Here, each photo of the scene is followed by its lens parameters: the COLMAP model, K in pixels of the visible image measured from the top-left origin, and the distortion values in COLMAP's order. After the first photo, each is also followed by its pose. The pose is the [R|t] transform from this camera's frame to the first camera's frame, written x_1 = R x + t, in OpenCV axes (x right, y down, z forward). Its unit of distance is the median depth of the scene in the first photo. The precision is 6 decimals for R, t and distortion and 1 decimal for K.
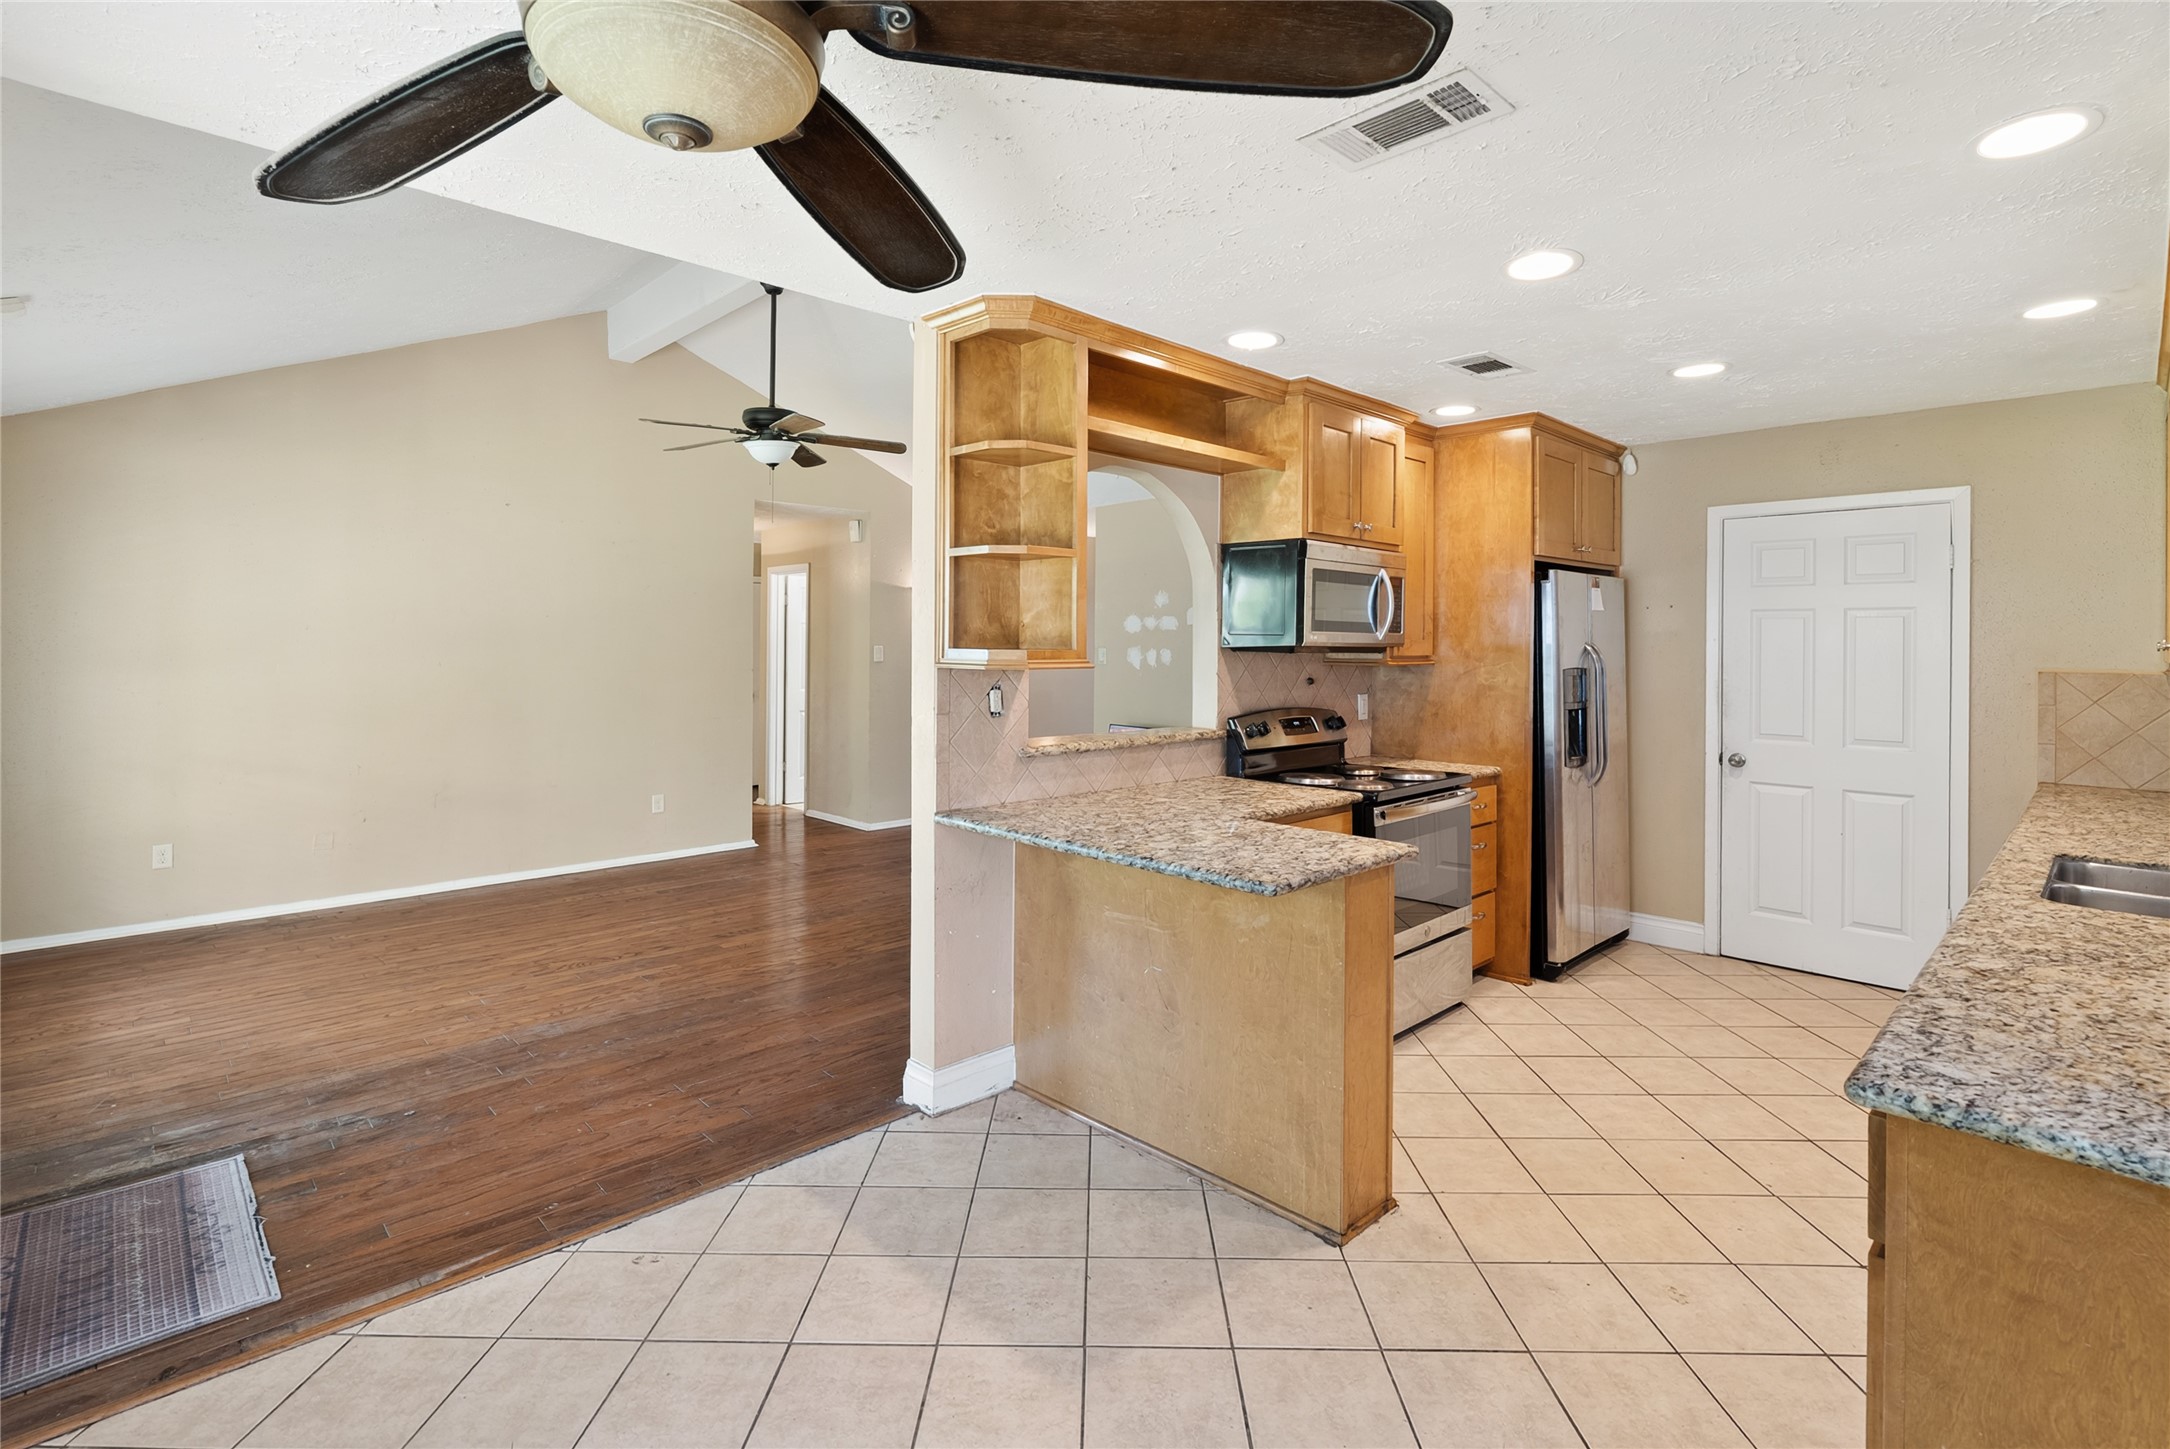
lens RADIAL K [[991.2, 0, 1074.5], [0, 991.2, 652.3], [0, 0, 1]] dist [-0.002672, 0.001630]
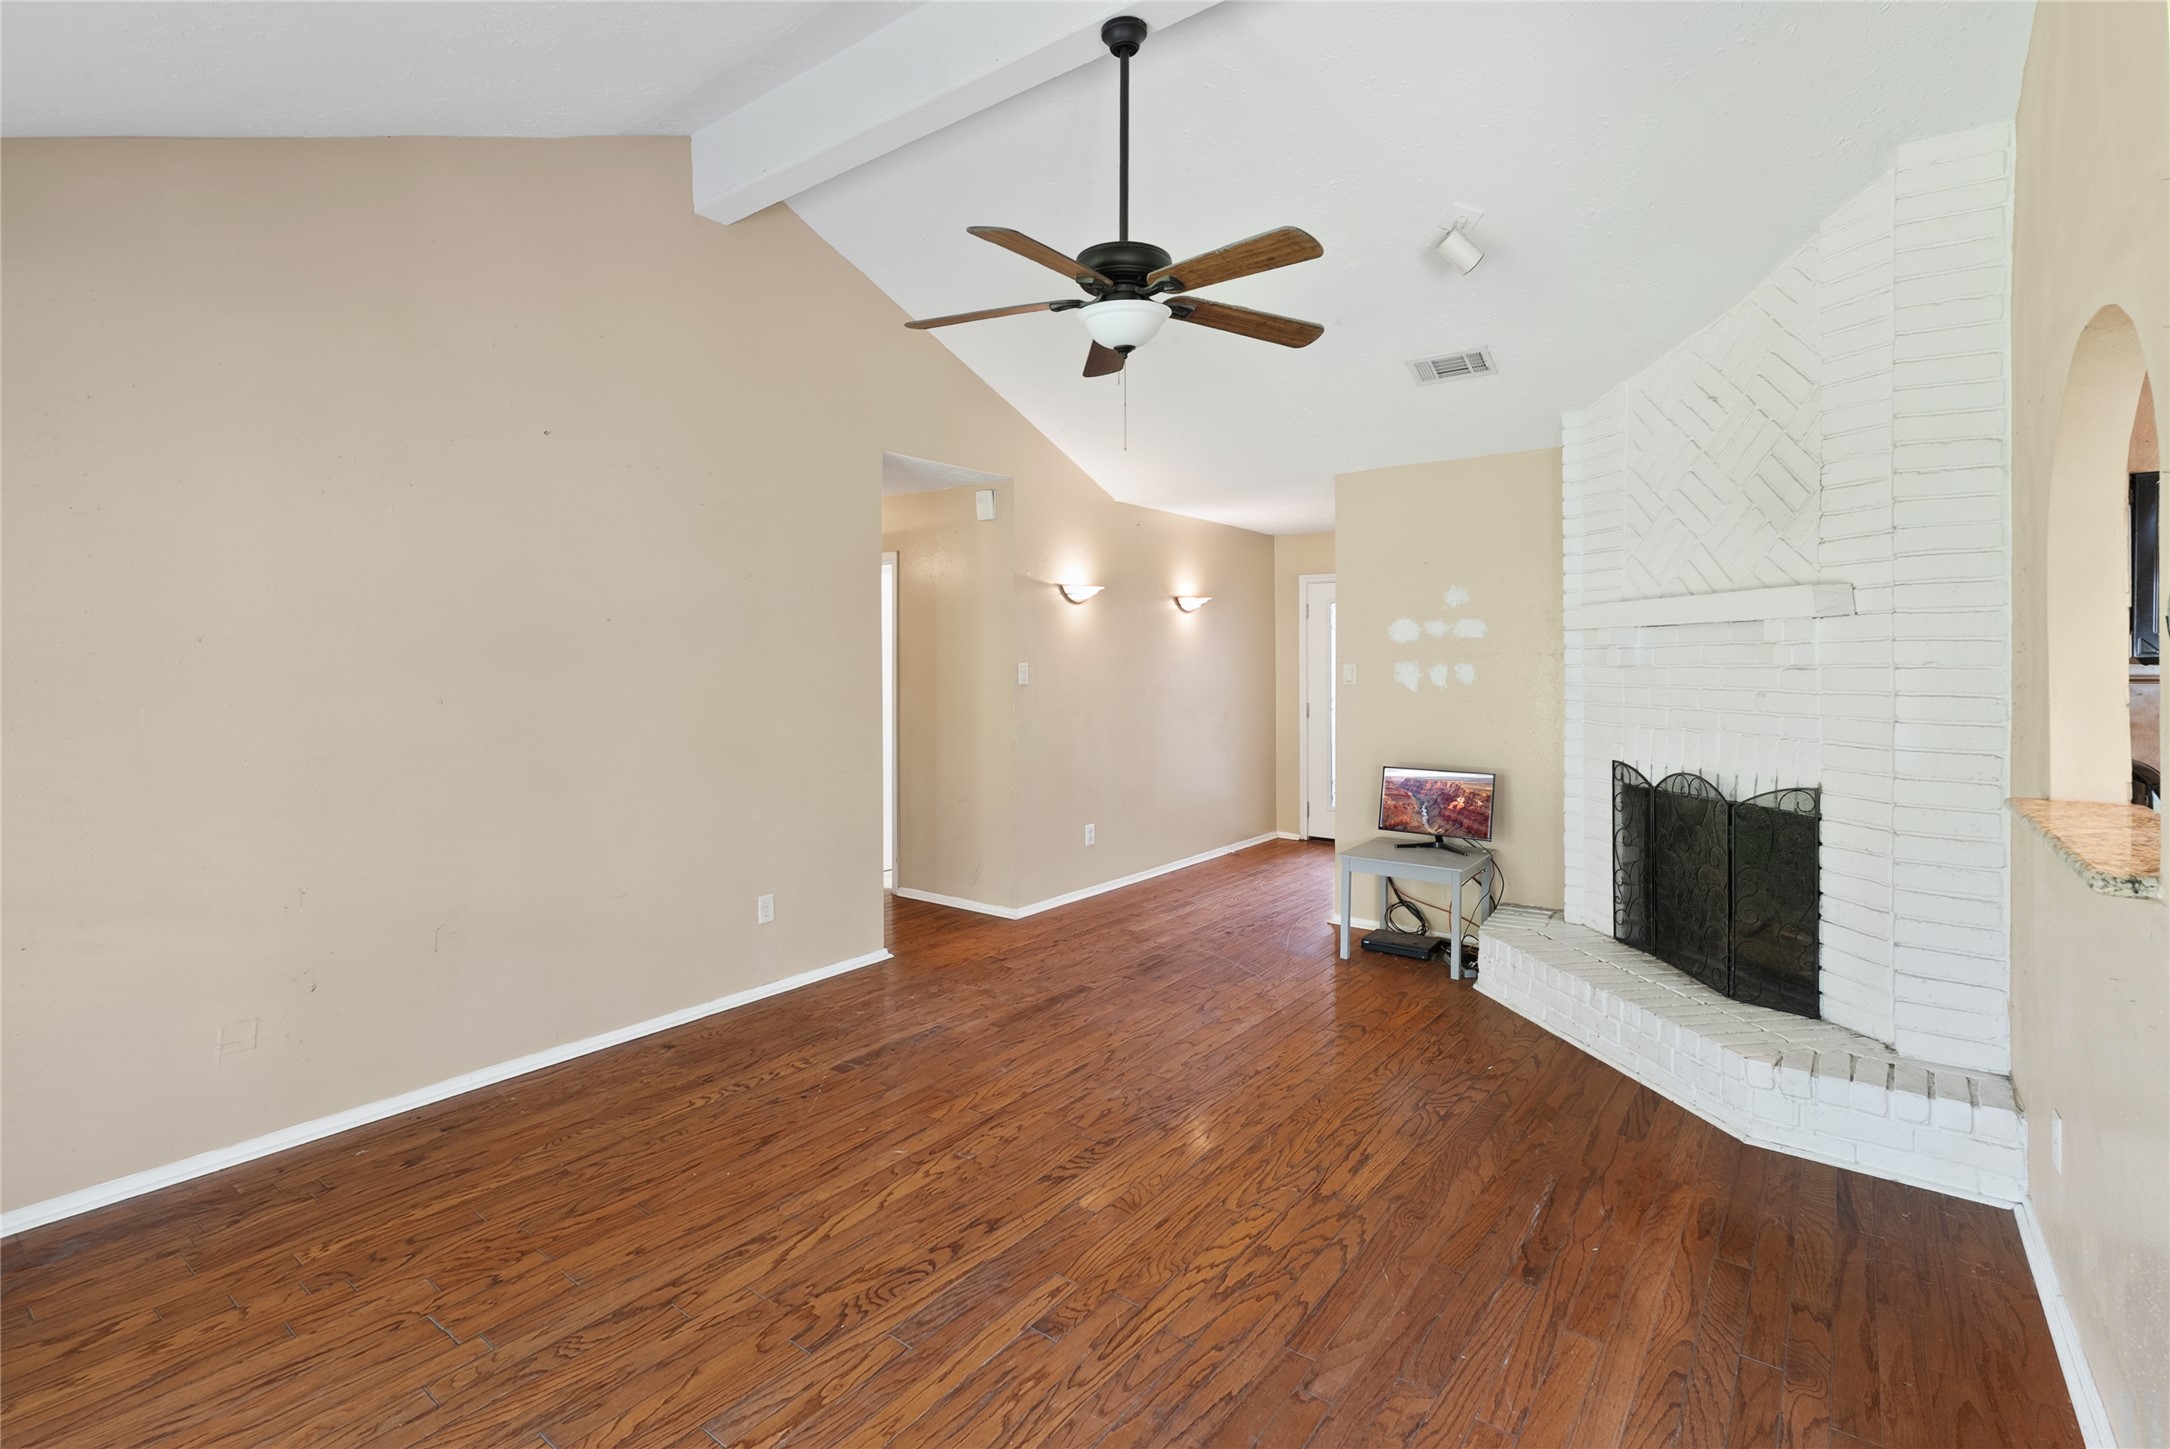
lens RADIAL K [[991.2, 0, 1097.2], [0, 991.2, 655.0], [0, 0, 1]] dist [-0.002672, 0.001630]
pose [[0.987023, -0.004008, 0.160531, -0.296831], [0.005848, 0.999922, -0.010993, -0.003522], [-0.160474, 0.011789, 0.986970, 0.313706]]
